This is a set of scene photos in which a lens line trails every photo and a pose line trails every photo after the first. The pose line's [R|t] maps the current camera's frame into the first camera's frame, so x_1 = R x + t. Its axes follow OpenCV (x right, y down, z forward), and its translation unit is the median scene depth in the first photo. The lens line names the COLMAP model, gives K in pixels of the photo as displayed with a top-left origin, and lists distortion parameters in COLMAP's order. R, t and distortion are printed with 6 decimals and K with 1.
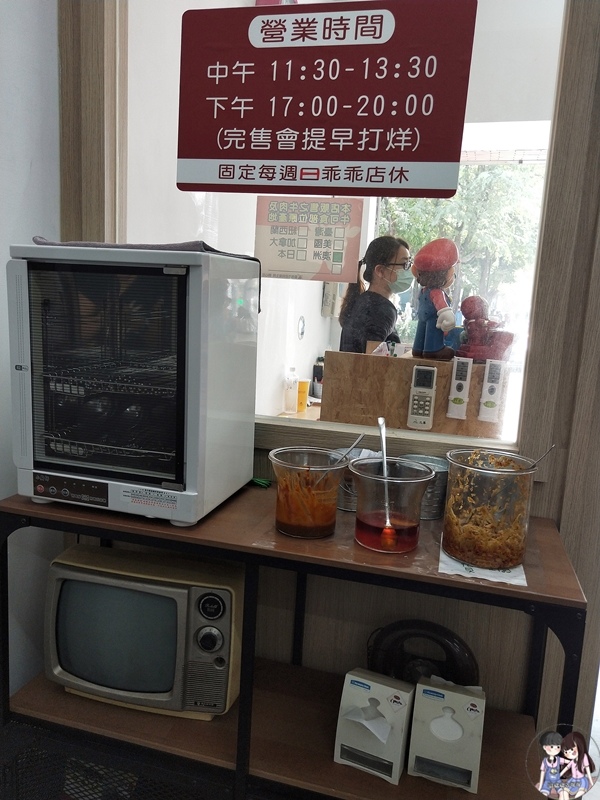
lens RADIAL K [[630.8, 0, 300.0], [0, 630.8, 400.0], [0, 0, 1]] dist [0.006228, 0.003447]
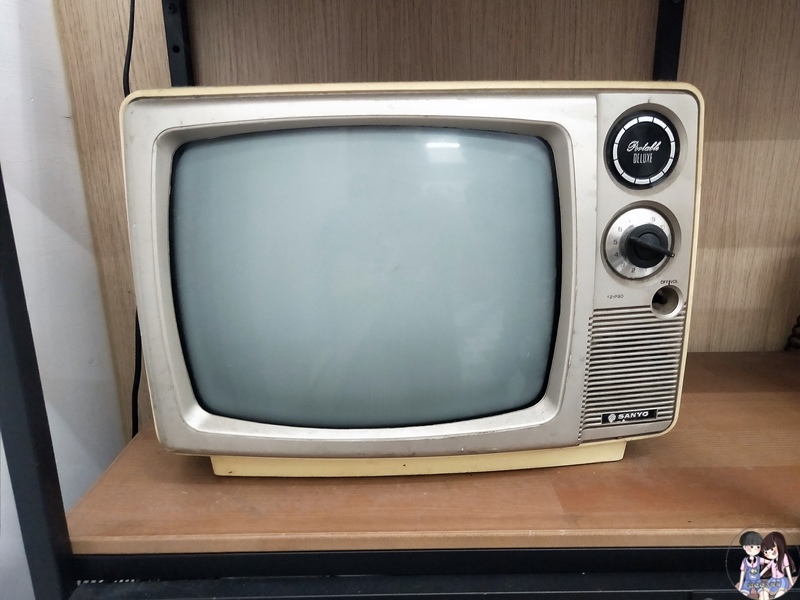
lens RADIAL K [[630.8, 0, 400.0], [0, 630.8, 300.0], [0, 0, 1]] dist [0.006228, 0.003447]
pose [[0.960213, -0.139009, 0.242212, -0.369073], [0.107293, 0.984378, 0.139602, 0.342792], [-0.257834, -0.108060, 0.960127, 0.673078]]
